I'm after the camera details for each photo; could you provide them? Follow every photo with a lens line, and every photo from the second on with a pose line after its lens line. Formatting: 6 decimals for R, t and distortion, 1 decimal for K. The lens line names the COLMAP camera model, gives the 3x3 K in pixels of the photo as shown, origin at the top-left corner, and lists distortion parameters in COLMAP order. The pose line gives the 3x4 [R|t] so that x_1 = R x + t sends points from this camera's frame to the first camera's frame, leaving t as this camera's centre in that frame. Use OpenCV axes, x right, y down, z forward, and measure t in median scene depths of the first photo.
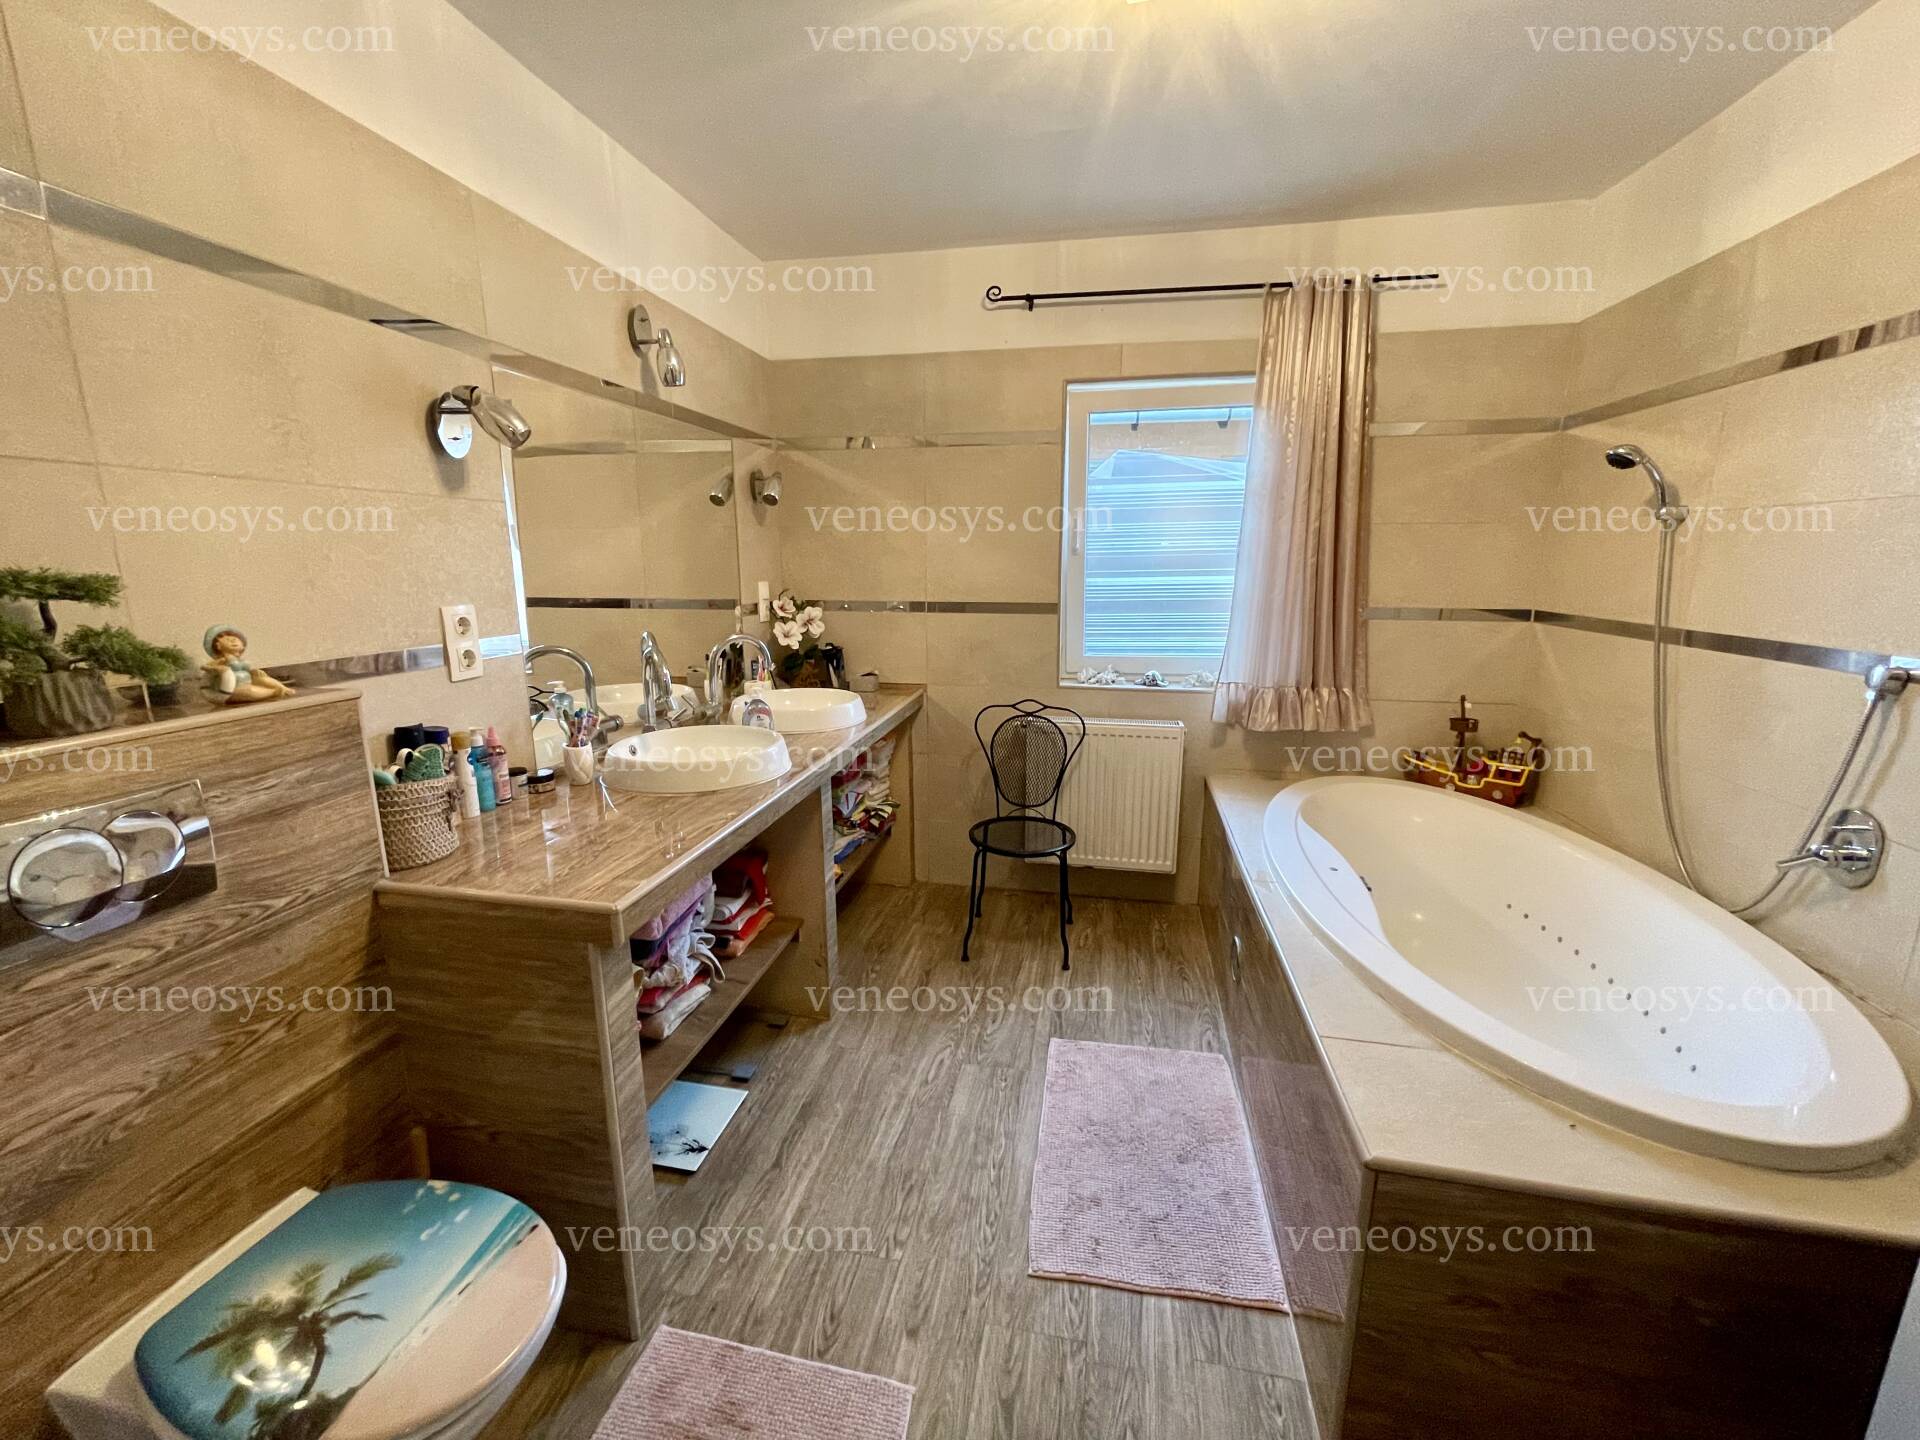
lens RADIAL K [[779.2, 0, 960.0], [0, 779.2, 720.0], [0, 0, 1]] dist [0.001670, 0.000083]
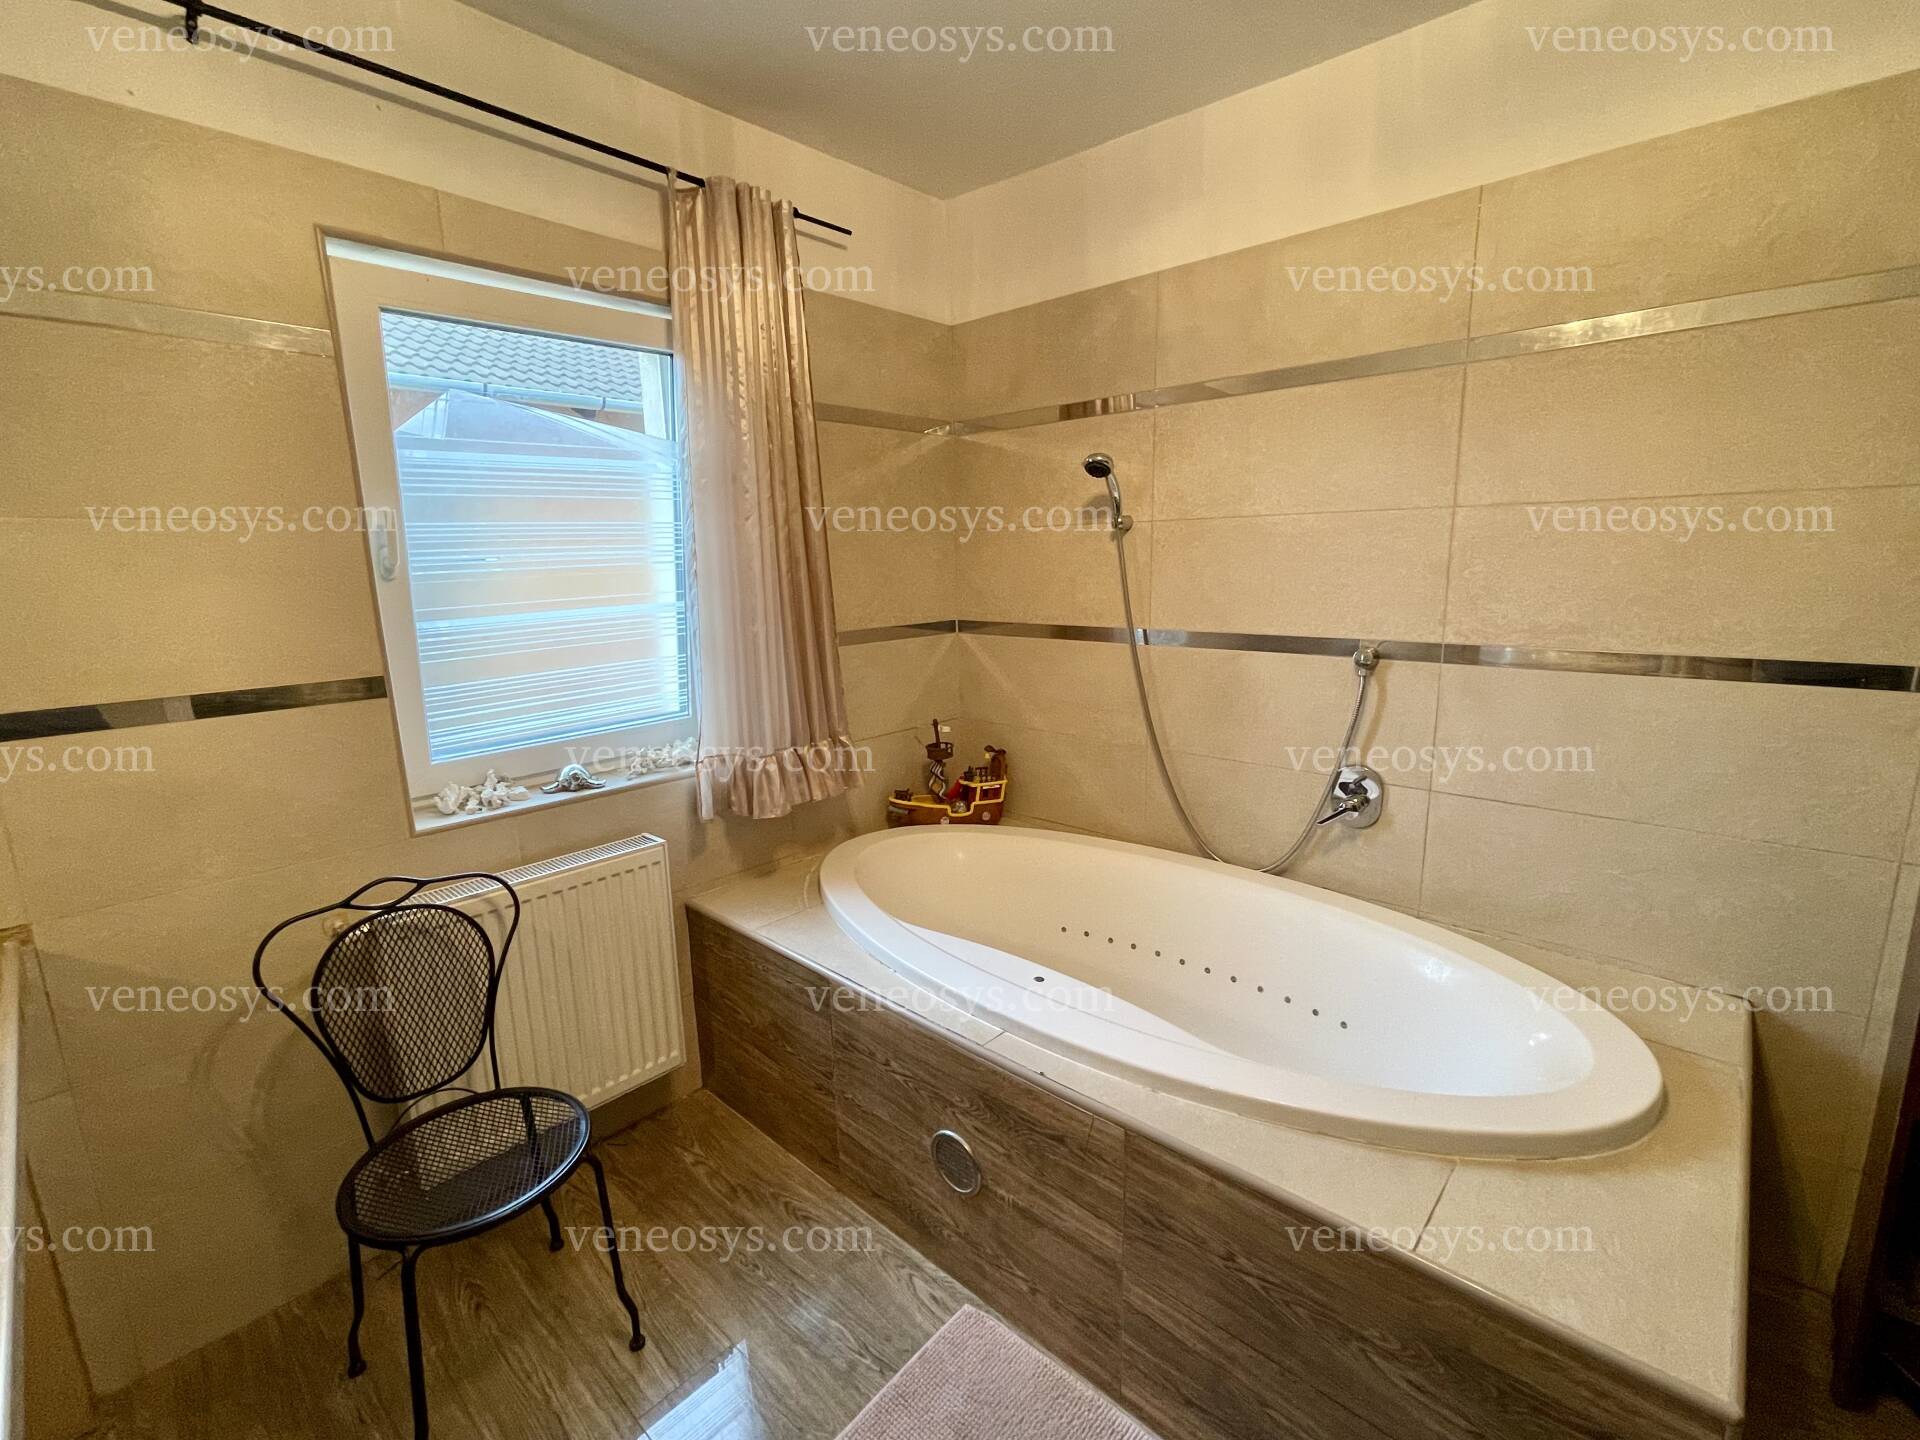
lens RADIAL K [[842.9, 0, 960.0], [0, 842.9, 720.0], [0, 0, 1]] dist [0.000575, 0.000329]
pose [[0.527344, -0.174829, 0.831471, -0.153444], [0.196476, 0.977169, 0.080853, -0.104623], [-0.826623, 0.120727, 0.549654, 0.441626]]
